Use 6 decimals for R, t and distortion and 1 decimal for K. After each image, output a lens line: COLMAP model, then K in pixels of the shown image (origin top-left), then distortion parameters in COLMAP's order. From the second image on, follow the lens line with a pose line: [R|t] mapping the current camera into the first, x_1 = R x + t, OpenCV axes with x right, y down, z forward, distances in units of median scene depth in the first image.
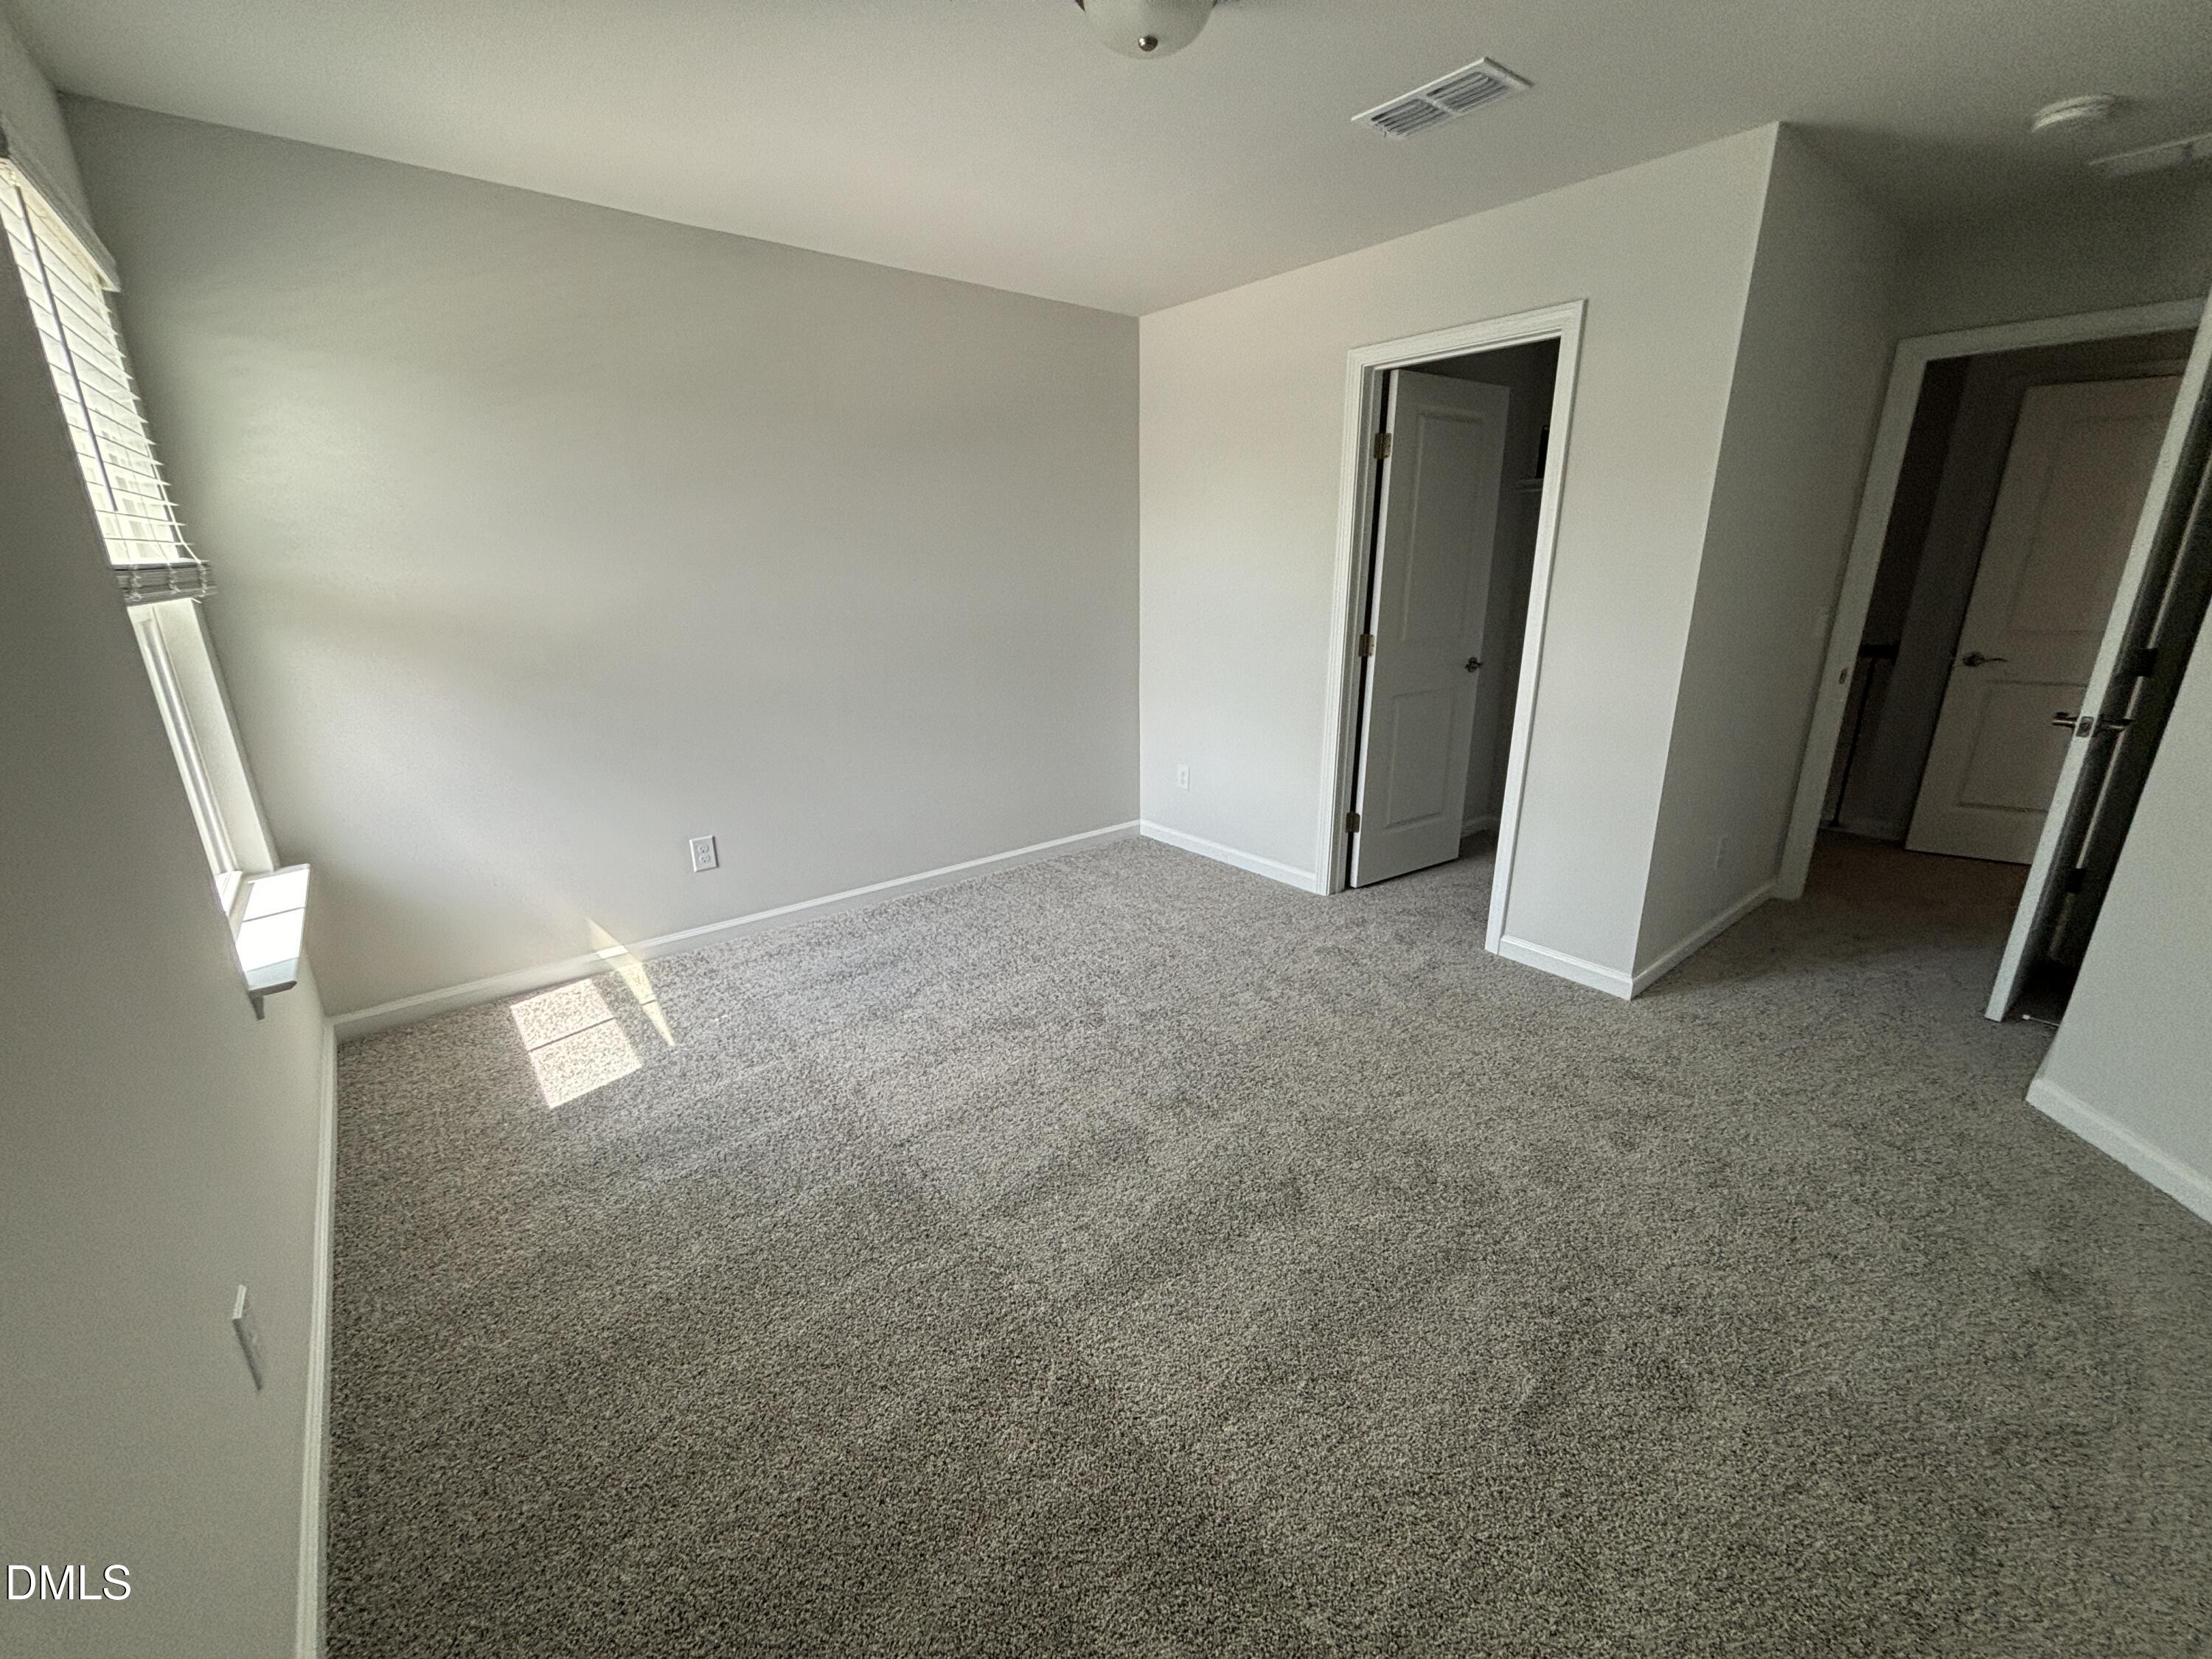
lens RADIAL K [[886.2, 0, 1106.0], [0, 886.2, 829.5], [0, 0, 1]] dist [-0.002185, 0.000681]
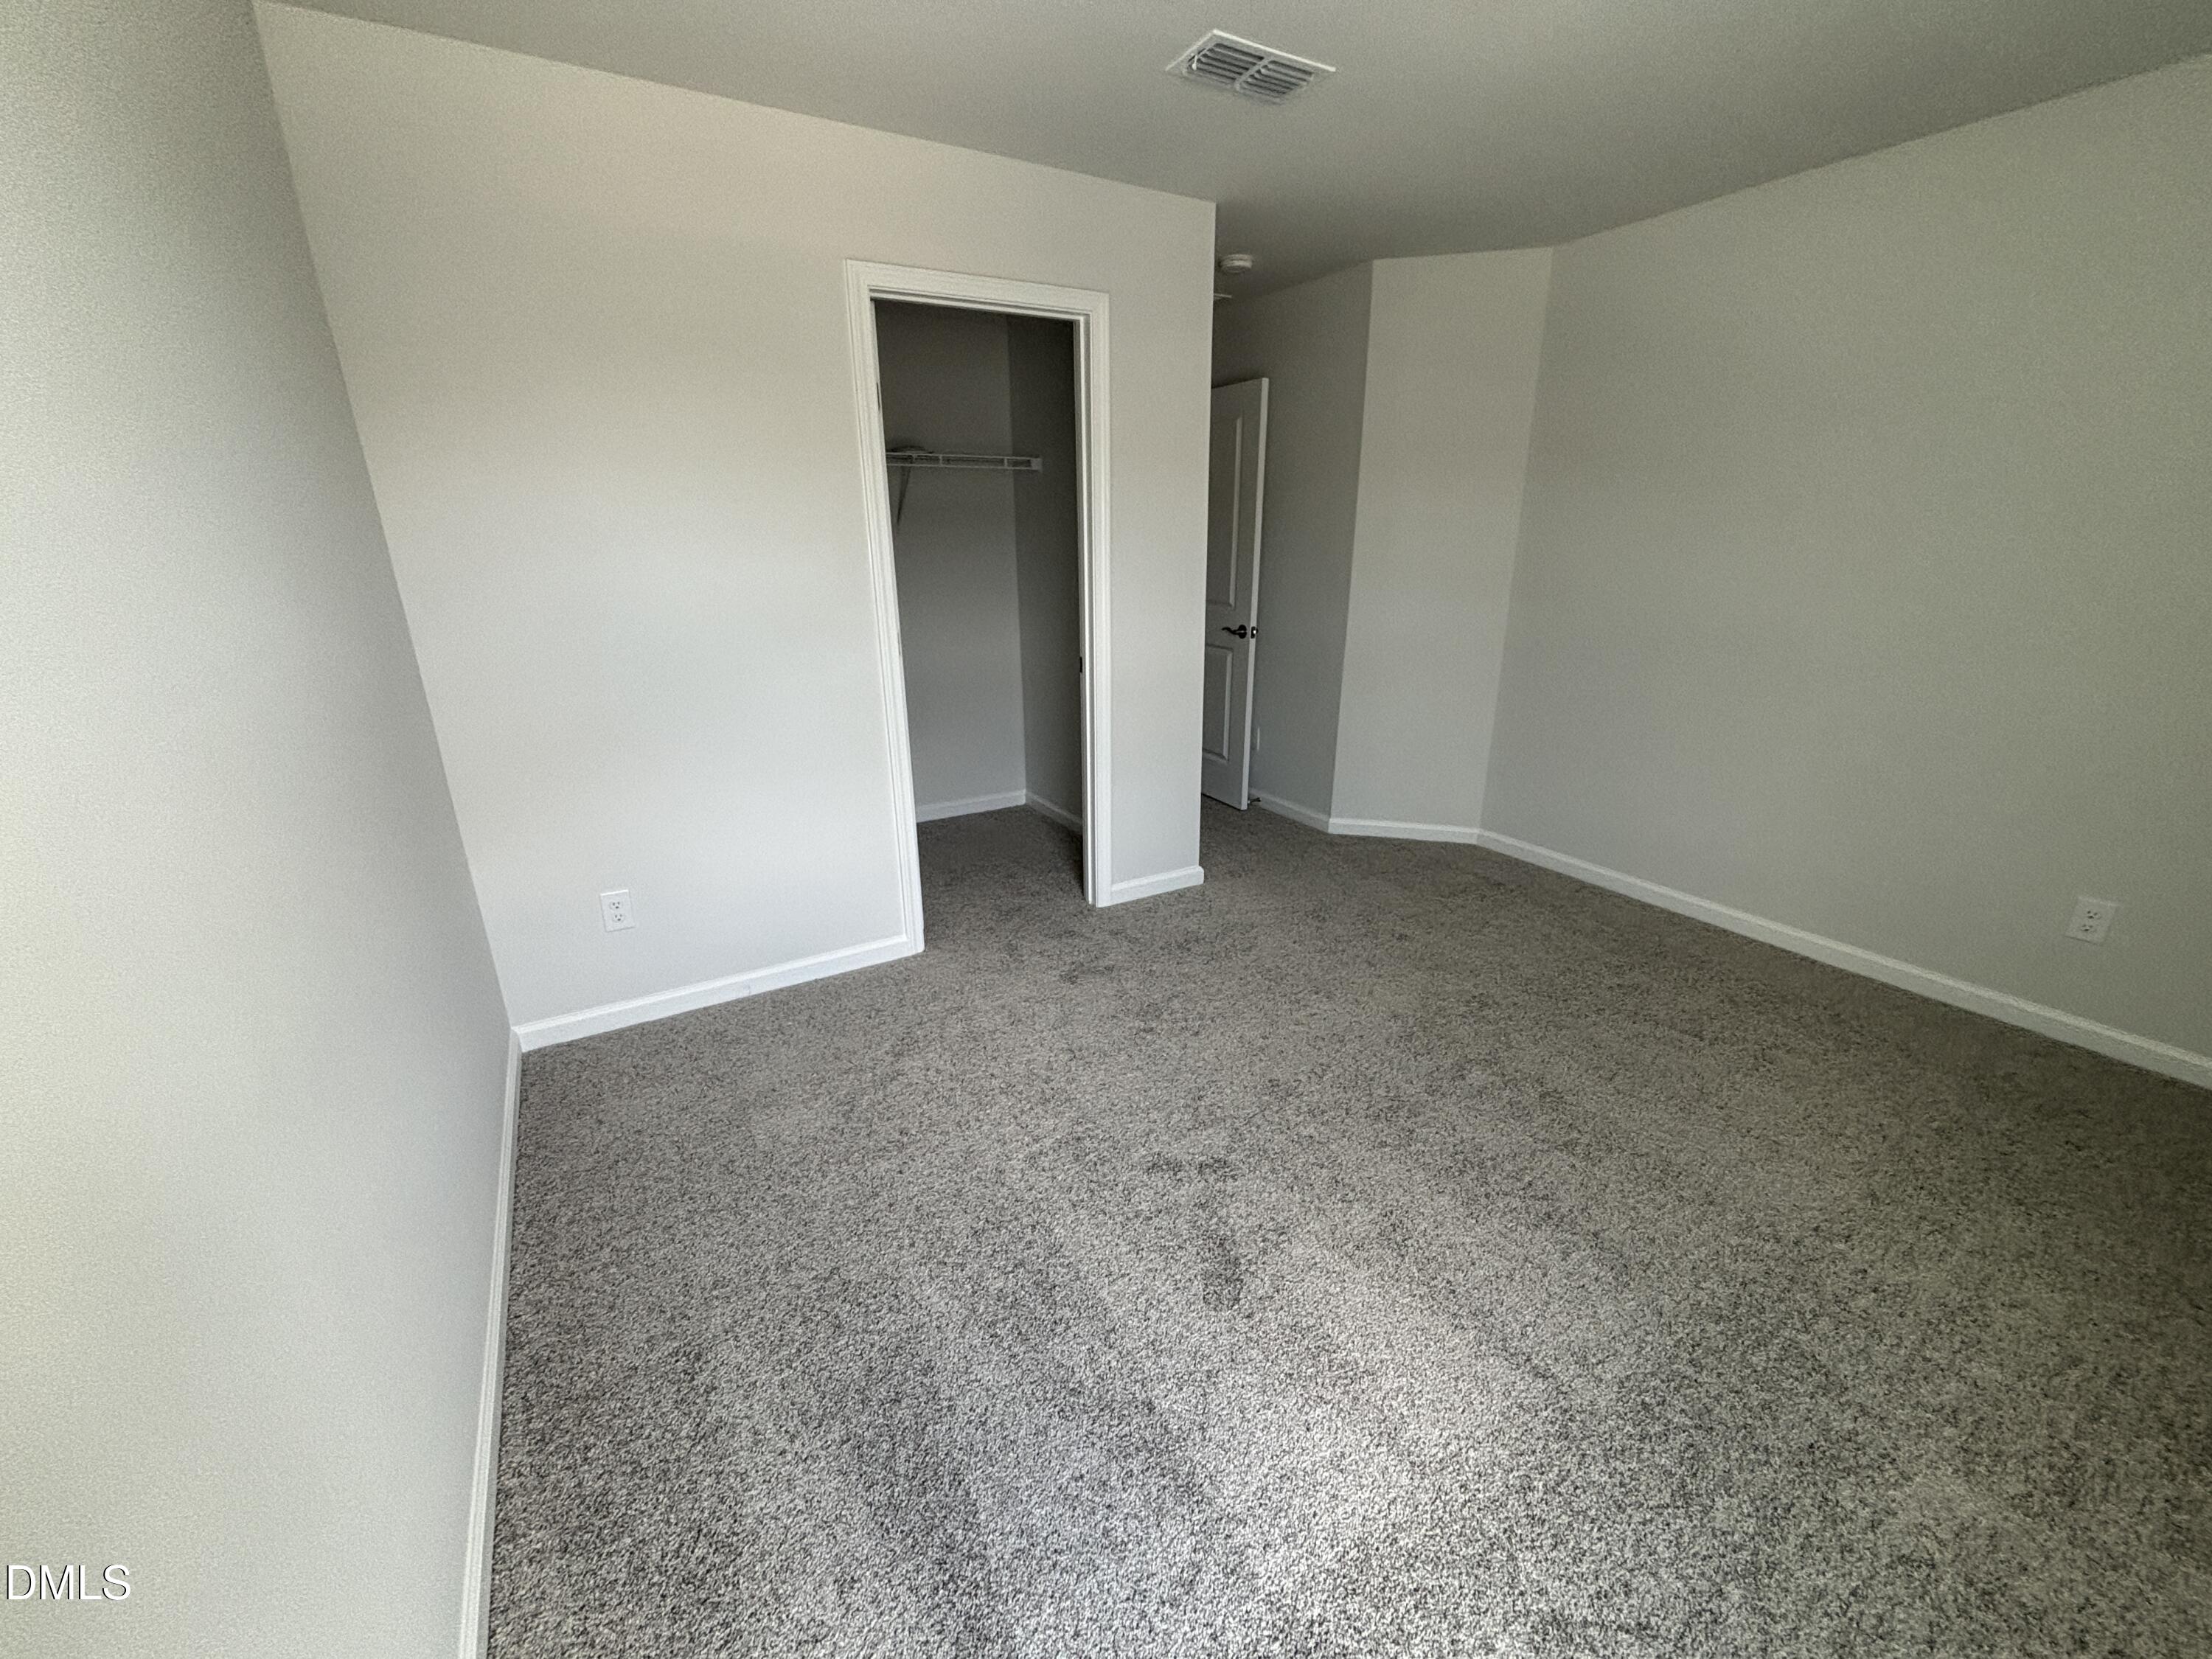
lens RADIAL K [[866.4, 0, 1106.0], [0, 866.4, 829.5], [0, 0, 1]] dist [0.000714, 0.000233]
pose [[0.144083, -0.299324, 0.943210, -0.608993], [0.295114, 0.922780, 0.247760, -0.240345], [-0.944536, 0.242656, 0.221292, 0.850557]]
